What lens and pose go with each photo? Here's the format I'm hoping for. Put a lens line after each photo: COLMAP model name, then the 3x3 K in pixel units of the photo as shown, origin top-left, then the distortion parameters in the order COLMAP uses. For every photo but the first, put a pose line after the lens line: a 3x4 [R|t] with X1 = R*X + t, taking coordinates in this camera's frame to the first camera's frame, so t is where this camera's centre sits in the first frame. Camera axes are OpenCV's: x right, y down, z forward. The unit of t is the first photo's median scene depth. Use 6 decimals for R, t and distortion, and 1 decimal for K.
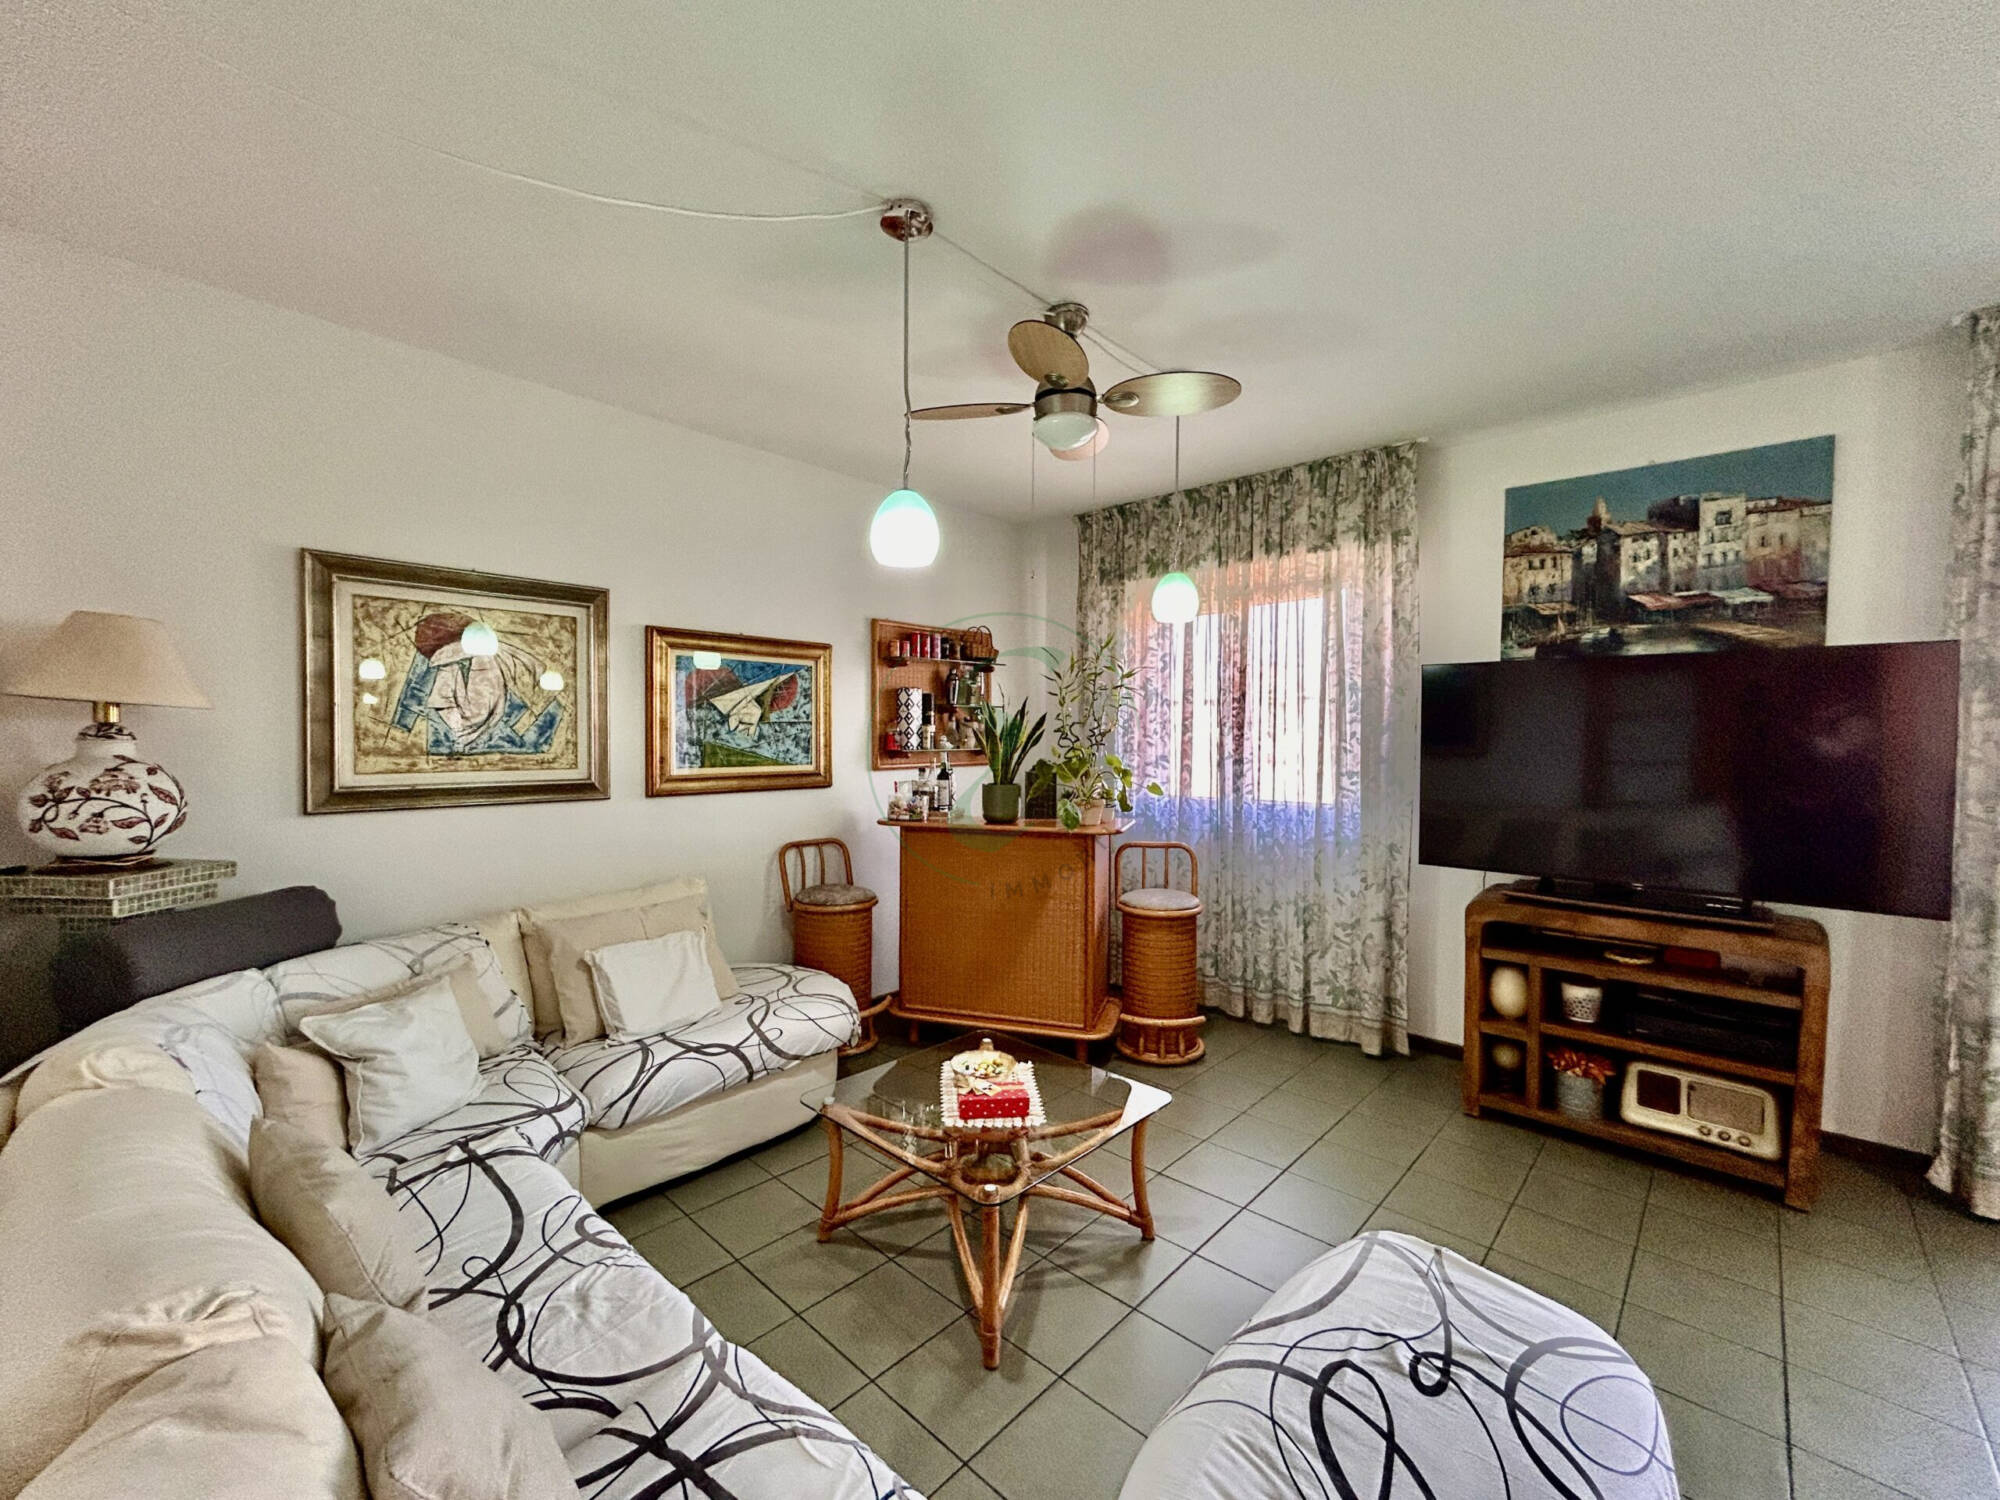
lens RADIAL K [[808.0, 0, 1000.9], [0, 808.0, 748.1], [0, 0, 1]] dist [-0.002047, 0.001192]
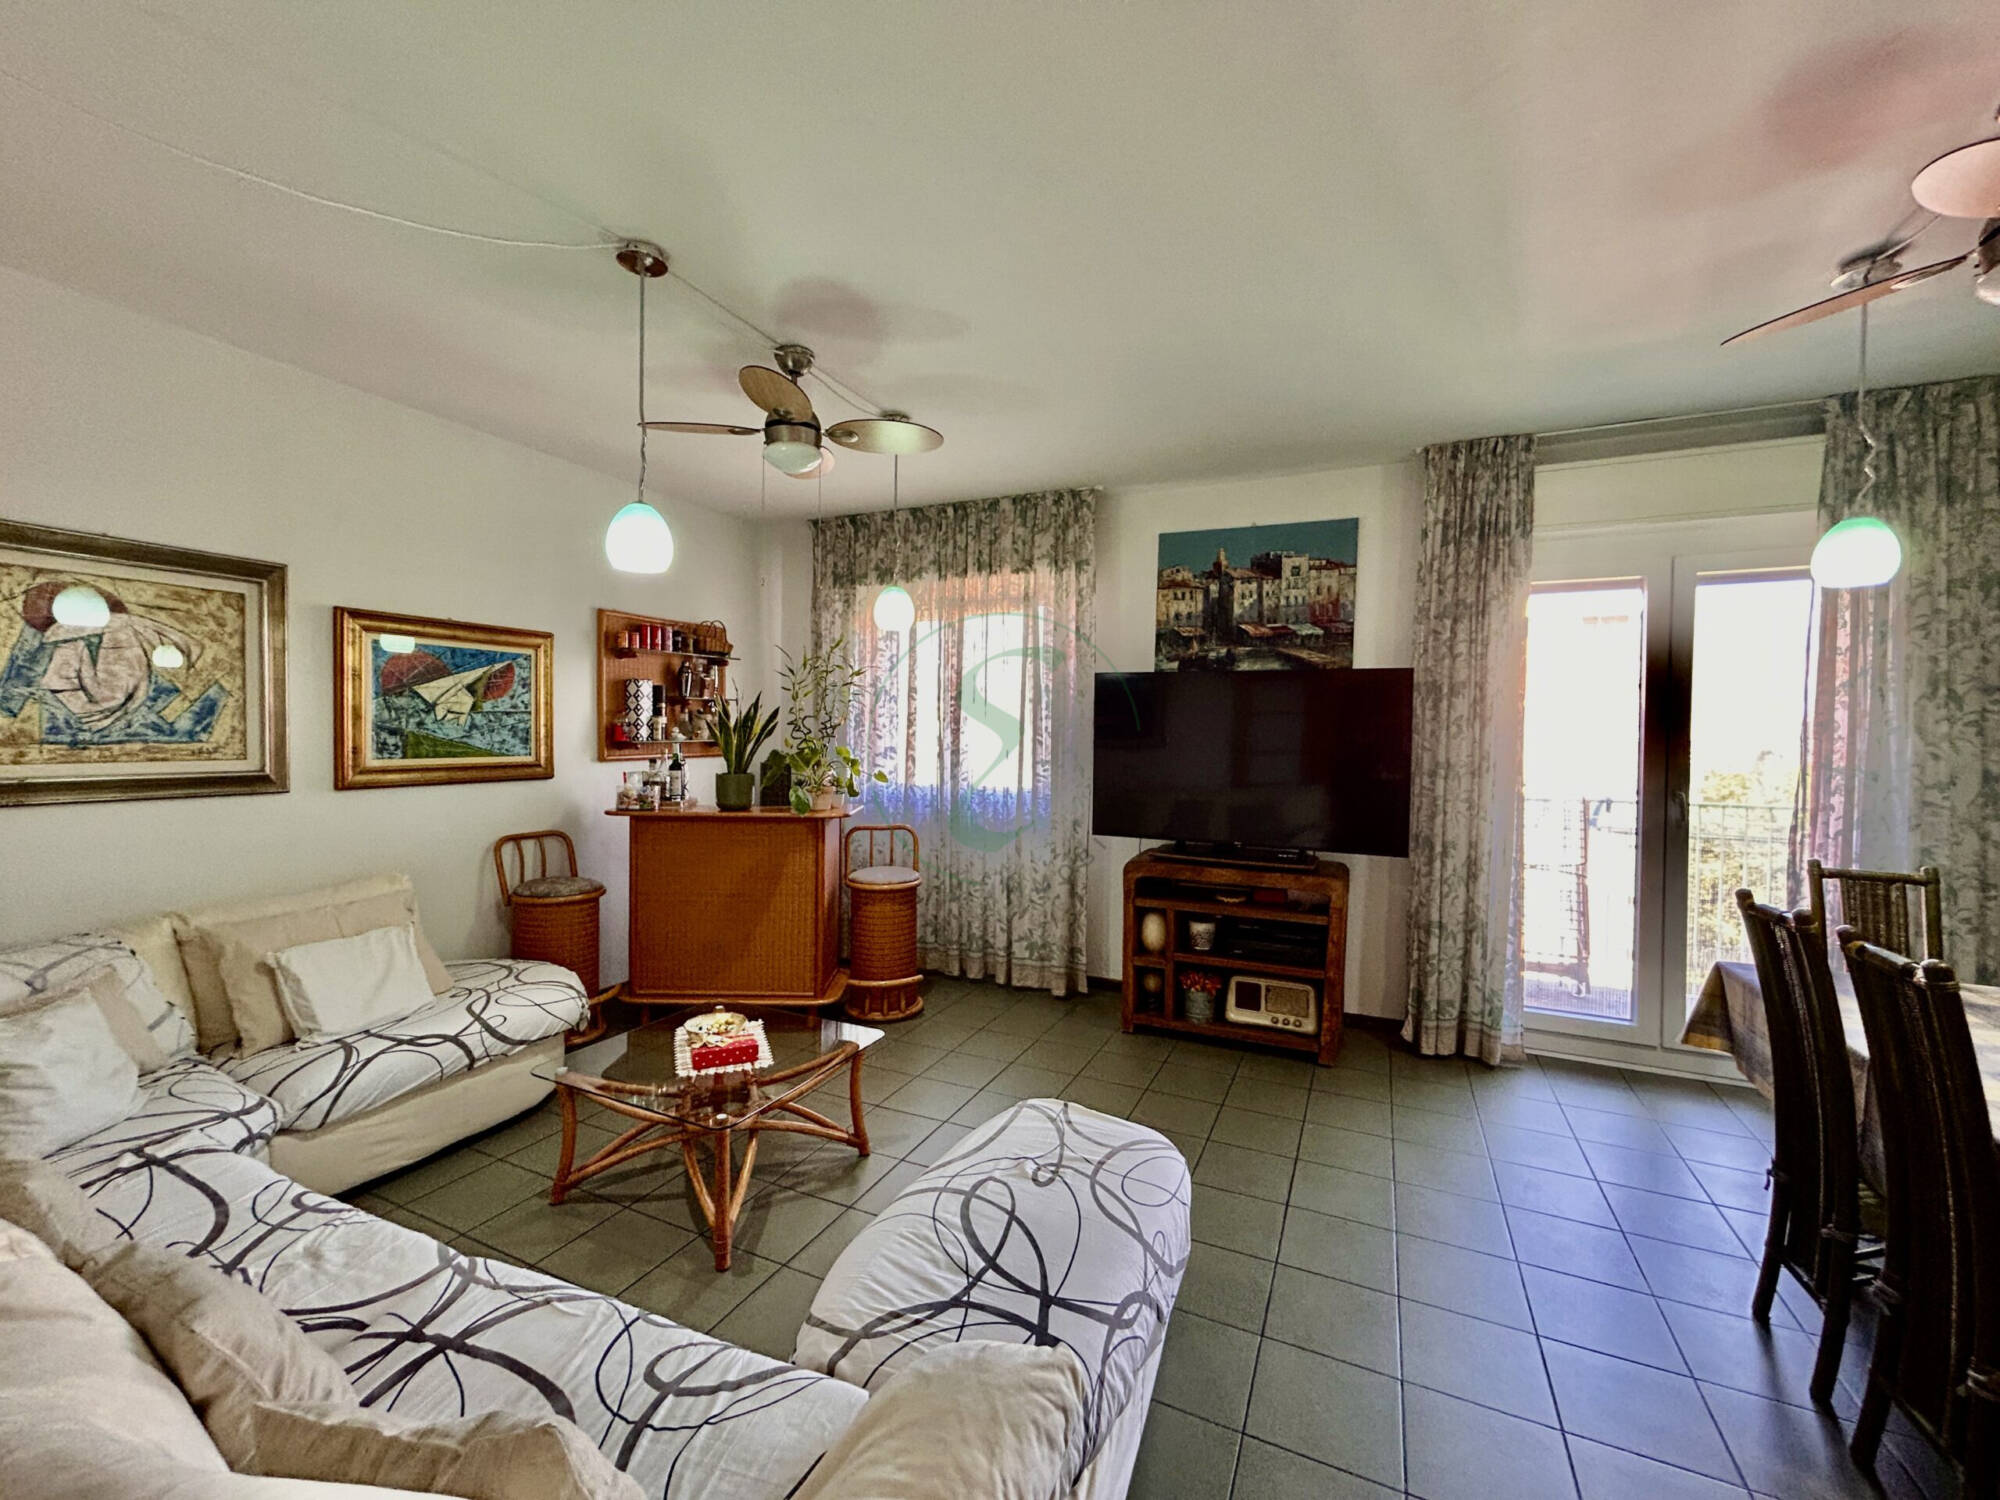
lens RADIAL K [[808.0, 0, 1000.3], [0, 808.0, 748.5], [0, 0, 1]] dist [-0.002047, 0.001192]
pose [[0.951366, 0.000278, 0.308063, 0.006122], [-0.002685, 0.999969, 0.007388, 0.004026], [-0.308051, -0.007856, 0.951337, -0.136342]]
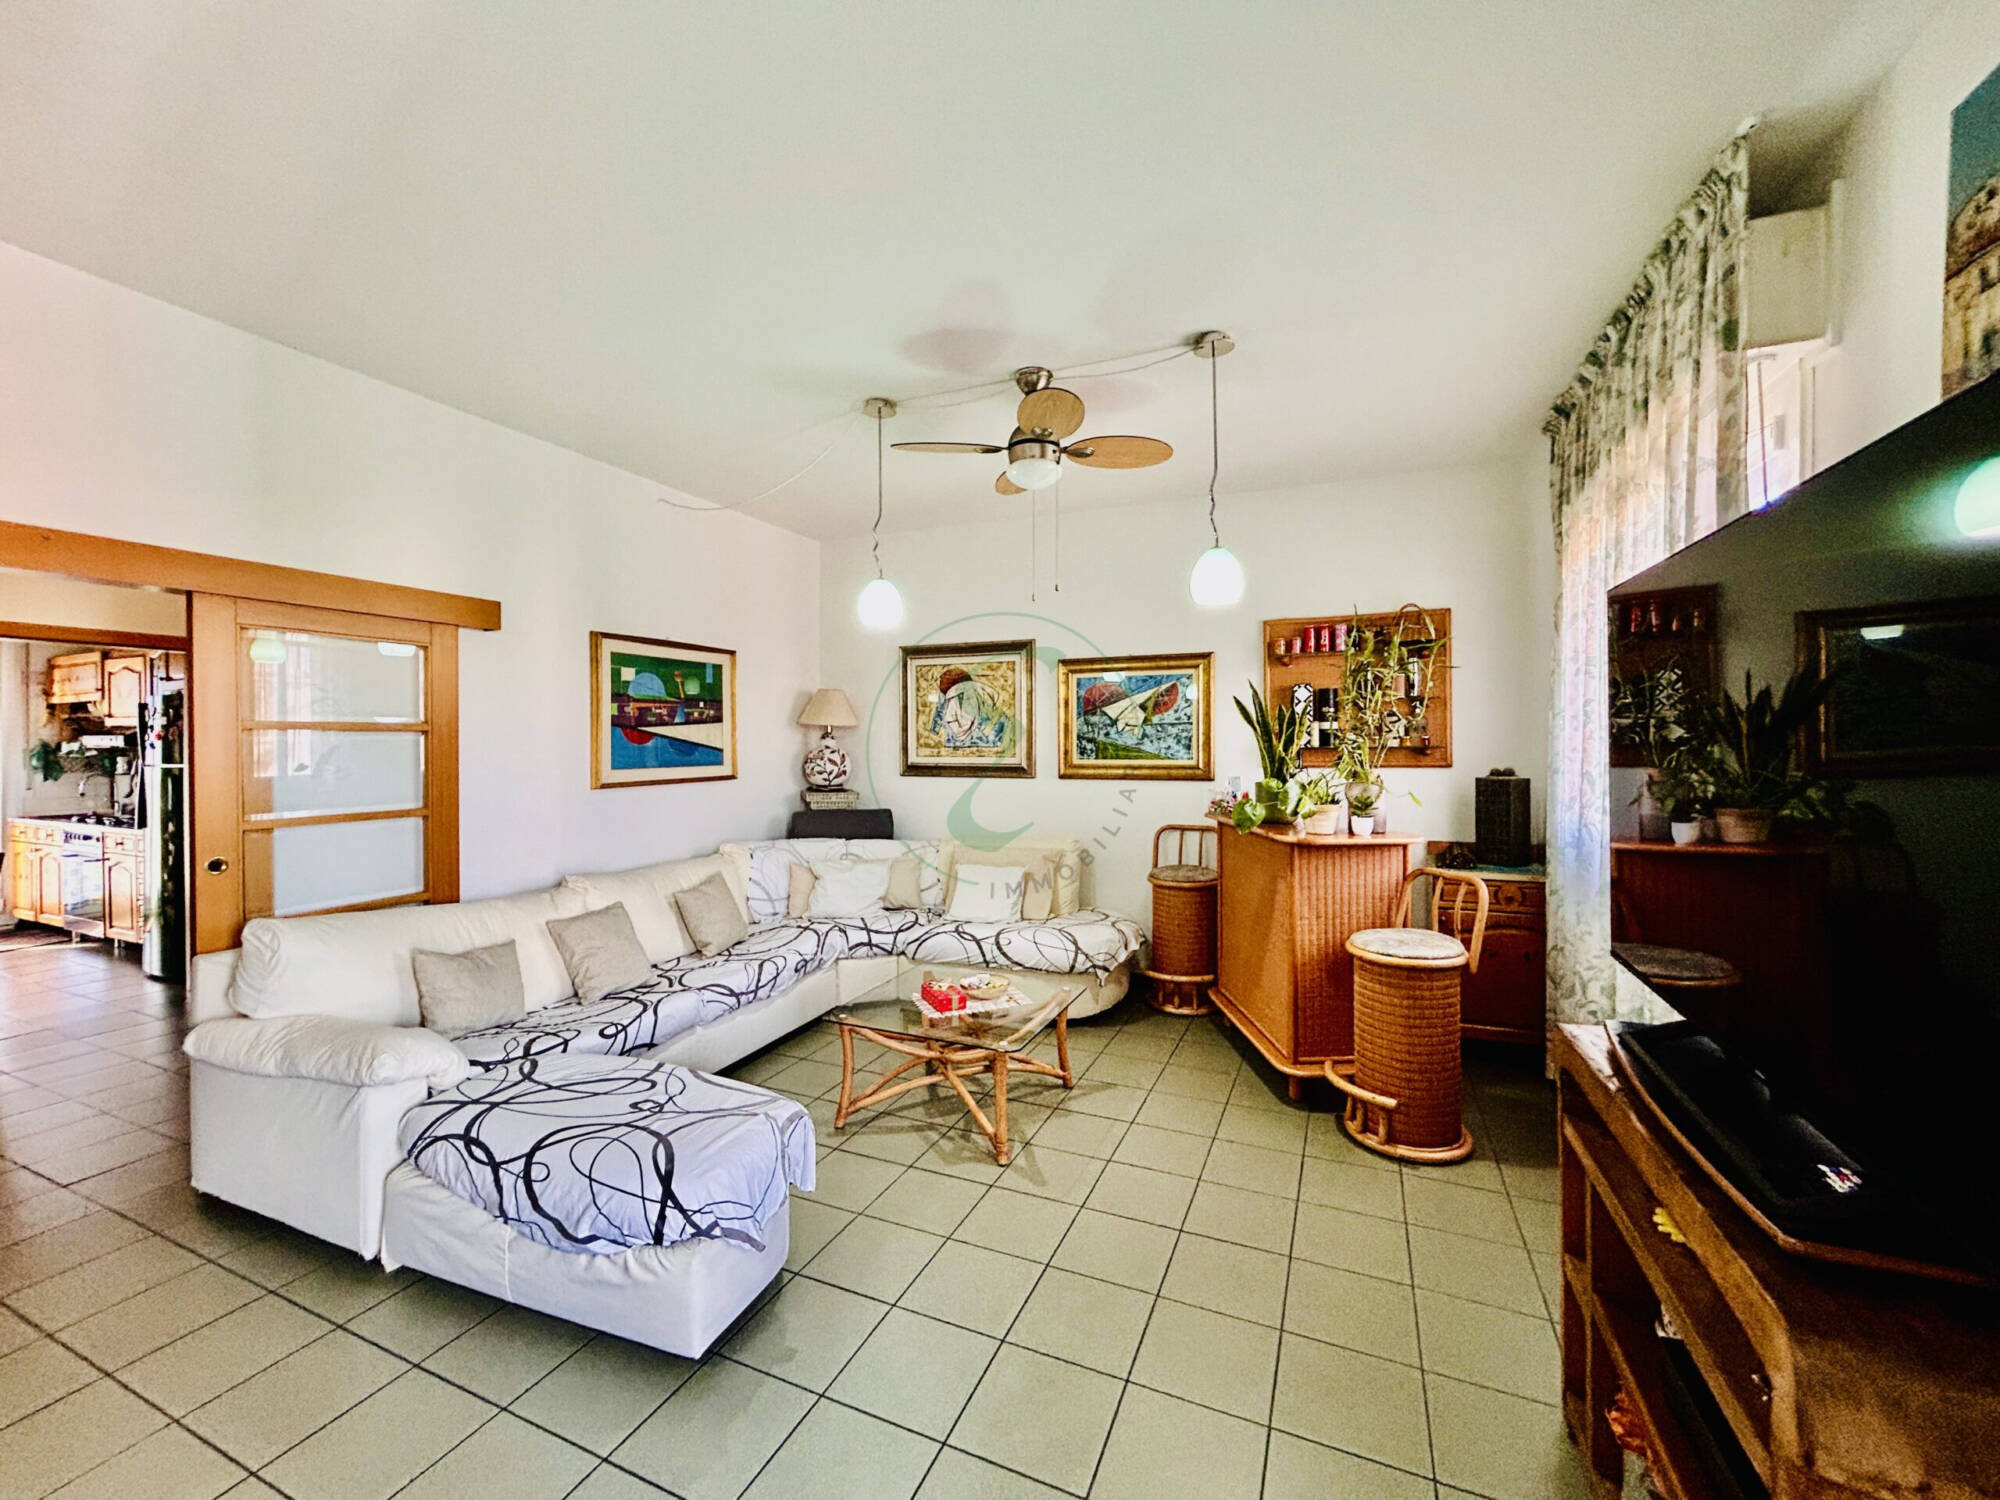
lens RADIAL K [[808.0, 0, 1000.5], [0, 808.0, 749.7], [0, 0, 1]] dist [-0.002047, 0.001192]
pose [[0.331167, 0.004992, -0.943559, 0.977424], [-0.009293, 0.999955, 0.002029, 0.008110], [0.943526, 0.008097, 0.331199, 0.467867]]
